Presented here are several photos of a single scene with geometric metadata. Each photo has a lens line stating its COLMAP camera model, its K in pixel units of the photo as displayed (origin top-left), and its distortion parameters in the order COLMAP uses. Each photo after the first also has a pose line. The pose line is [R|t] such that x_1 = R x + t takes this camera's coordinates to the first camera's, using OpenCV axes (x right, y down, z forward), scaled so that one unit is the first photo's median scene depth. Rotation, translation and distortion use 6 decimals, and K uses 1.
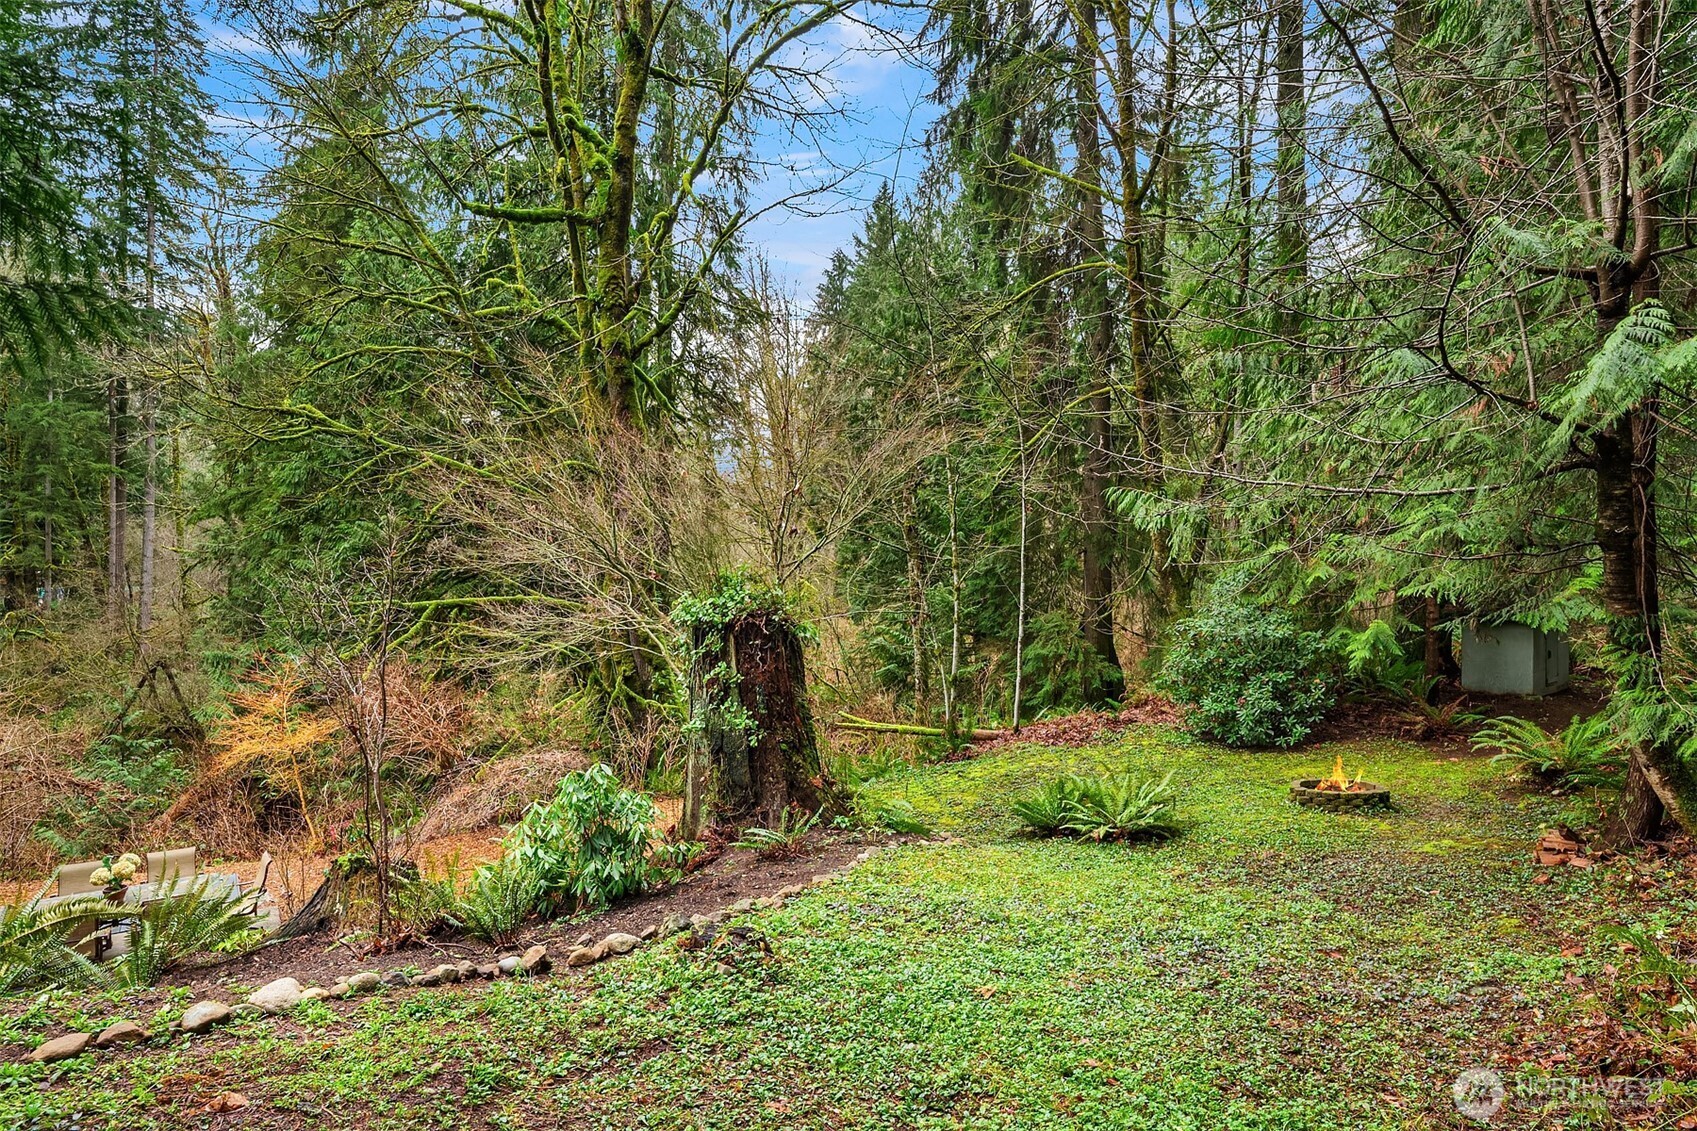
lens RADIAL K [[947.9, 0, 845.8], [0, 947.9, 572.4], [0, 0, 1]] dist [-0.001242, -0.000592]
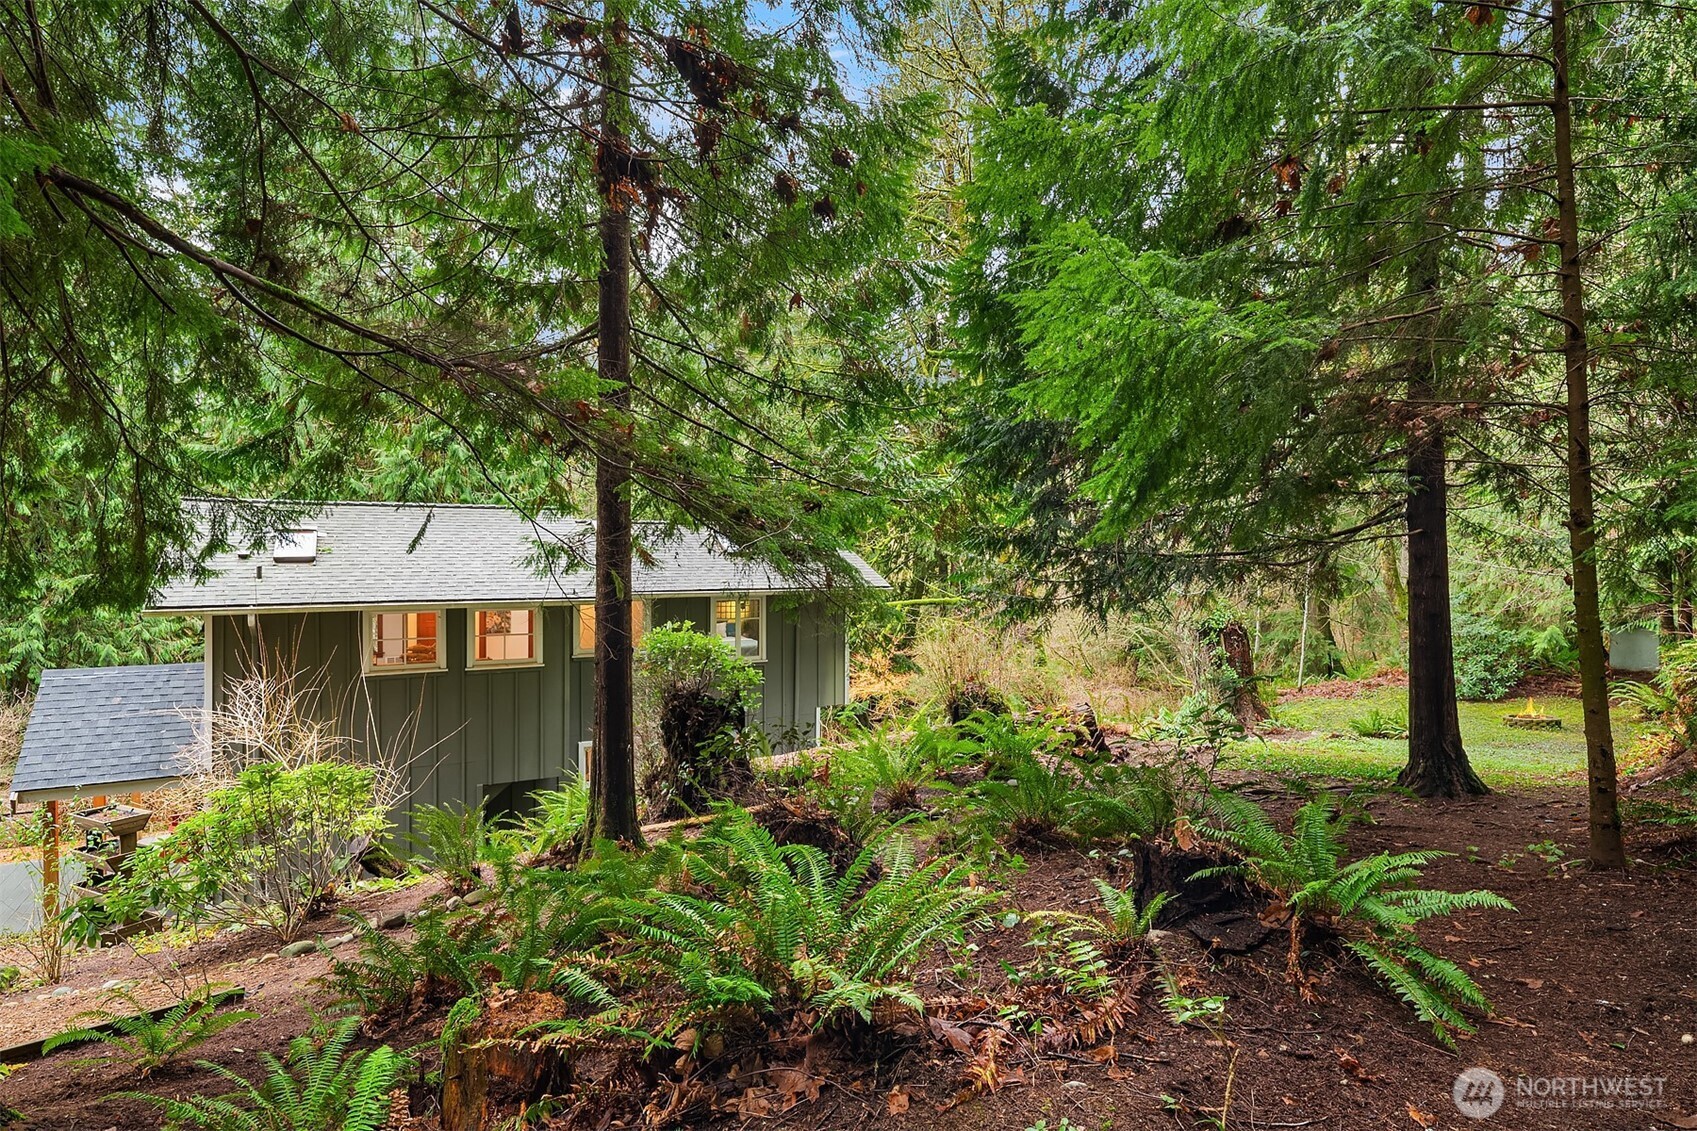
lens RADIAL K [[947.9, 0, 851.7], [0, 947.9, 558.3], [0, 0, 1]] dist [-0.001242, -0.000592]
pose [[0.993693, 0.002529, -0.112107, -0.477583], [-0.001305, 0.999939, 0.010991, -0.083302], [0.112128, -0.010775, 0.993635, -0.794025]]
